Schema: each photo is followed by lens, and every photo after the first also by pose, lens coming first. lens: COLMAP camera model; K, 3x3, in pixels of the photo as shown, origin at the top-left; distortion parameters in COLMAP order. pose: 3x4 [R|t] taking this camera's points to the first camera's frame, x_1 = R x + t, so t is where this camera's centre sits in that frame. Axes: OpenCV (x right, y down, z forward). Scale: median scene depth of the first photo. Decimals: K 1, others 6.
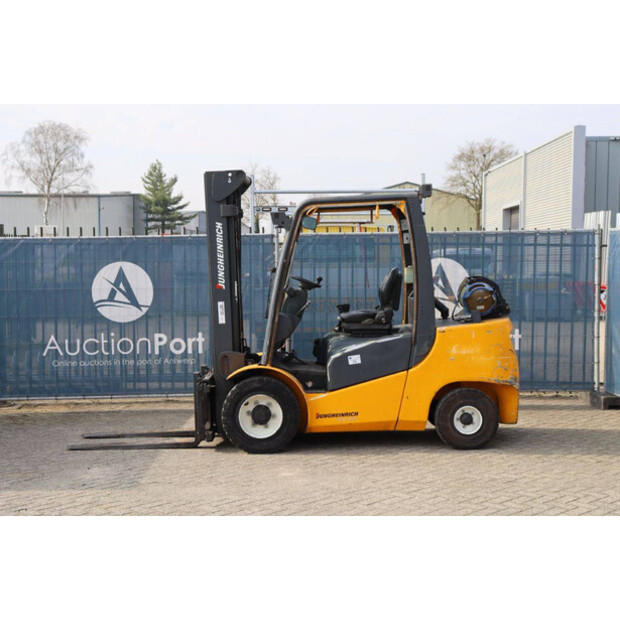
lens RADIAL K [[975.7, 0, 311.8], [0, 975.7, 307.1], [0, 0, 1]] dist [0.169965, 0.000000]
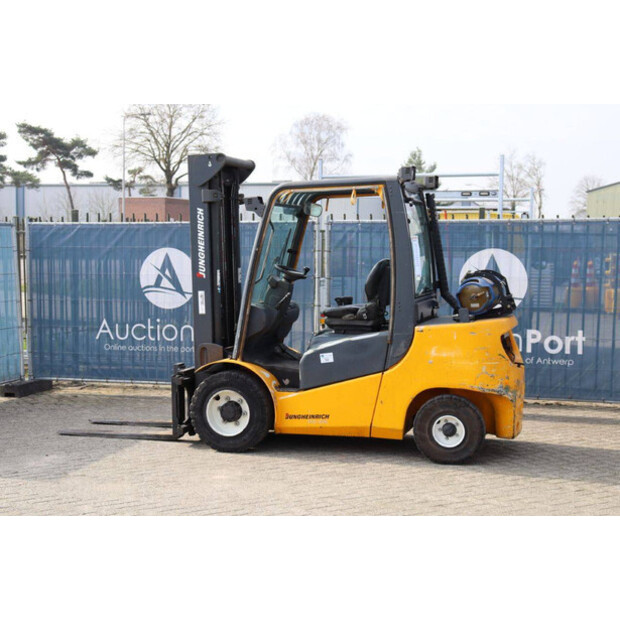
lens RADIAL K [[975.7, 0, 310.0], [0, 975.7, 295.2], [0, 0, 1]] dist [0.169965, 0.000000]
pose [[0.960536, 0.028159, -0.276727, 0.276049], [-0.027844, 0.999599, 0.005067, -0.009240], [0.276759, 0.002838, 0.960935, 0.107256]]
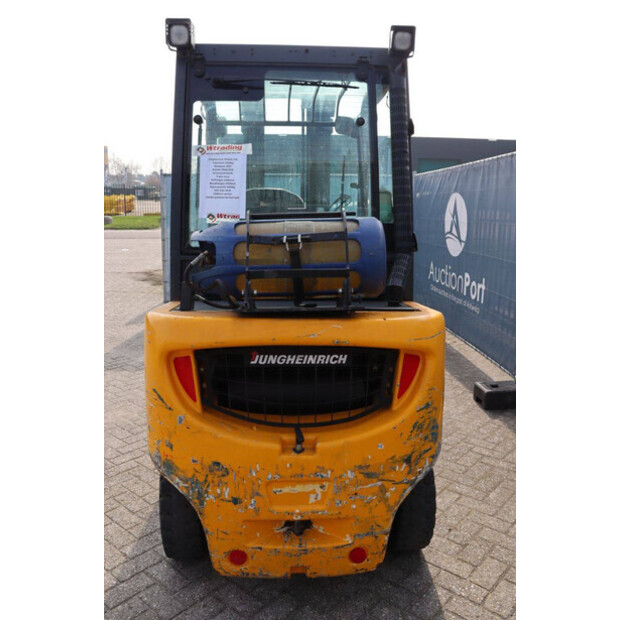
lens RADIAL K [[537.8, 0, 310.9], [0, 537.8, 306.2], [0, 0, 1]] dist [-0.111897, 0.086533]
pose [[0.066957, 0.195115, -0.978492, 0.405873], [-0.062551, 0.979585, 0.191053, -0.035543], [0.995793, 0.048413, 0.077795, 1.028073]]
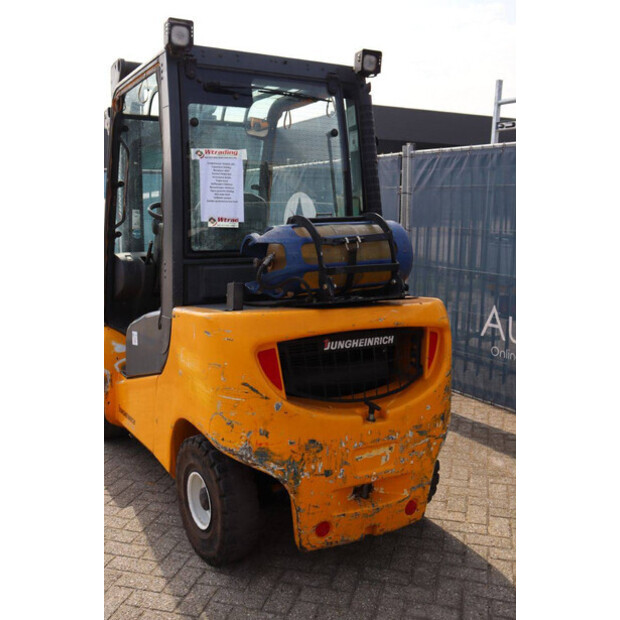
lens RADIAL K [[655.0, 0, 304.4], [0, 655.0, 307.4], [0, 0, 1]] dist [-0.020711, 0.000000]
pose [[0.493214, 0.149776, -0.856917, 0.445752], [-0.064377, 0.988650, 0.135748, -0.029392], [0.867523, -0.011787, 0.497258, 0.866941]]
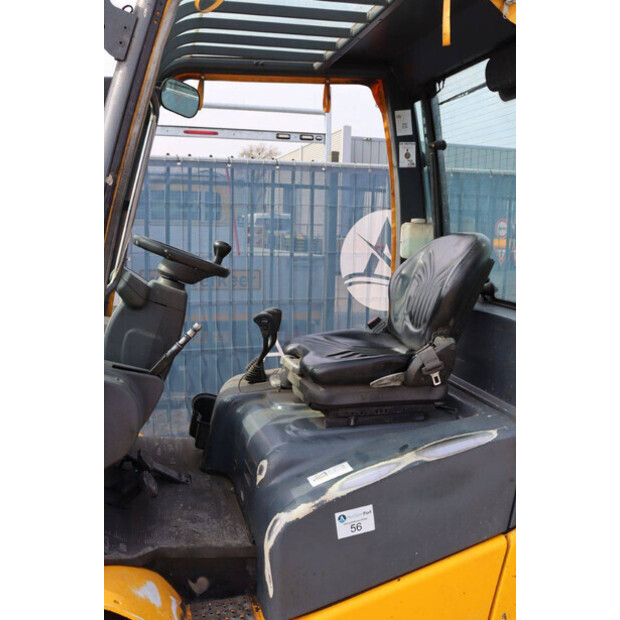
lens RADIAL K [[620.4, 0, 306.1], [0, 620.4, 310.5], [0, 0, 1]] dist [-0.047510, 0.000000]
pose [[0.965526, -0.011703, 0.260044, -0.019622], [-0.011733, 0.996017, 0.088391, -0.027494], [-0.260042, -0.088395, 0.961543, 0.808815]]
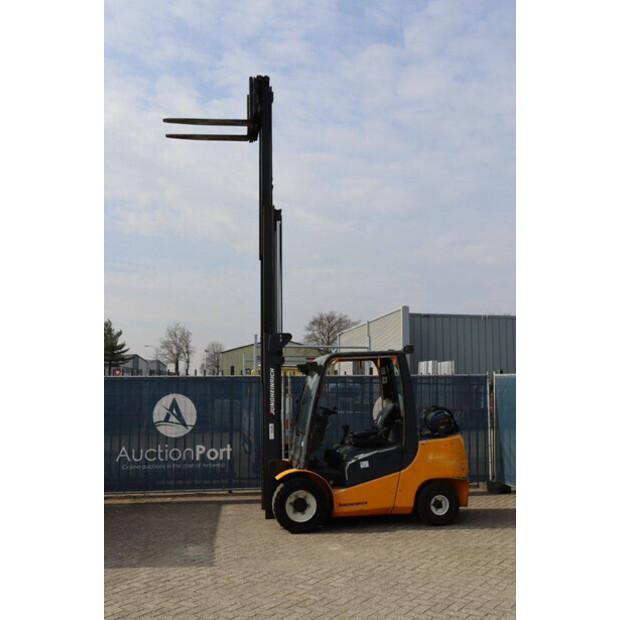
lens RADIAL K [[655.0, 0, 308.0], [0, 655.0, 303.5], [0, 0, 1]] dist [-0.020711, 0.000000]
pose [[0.987874, 0.026864, 0.152916, -0.189598], [0.000642, 0.984201, -0.177055, -0.009007], [-0.155256, 0.175006, 0.972249, 0.028084]]
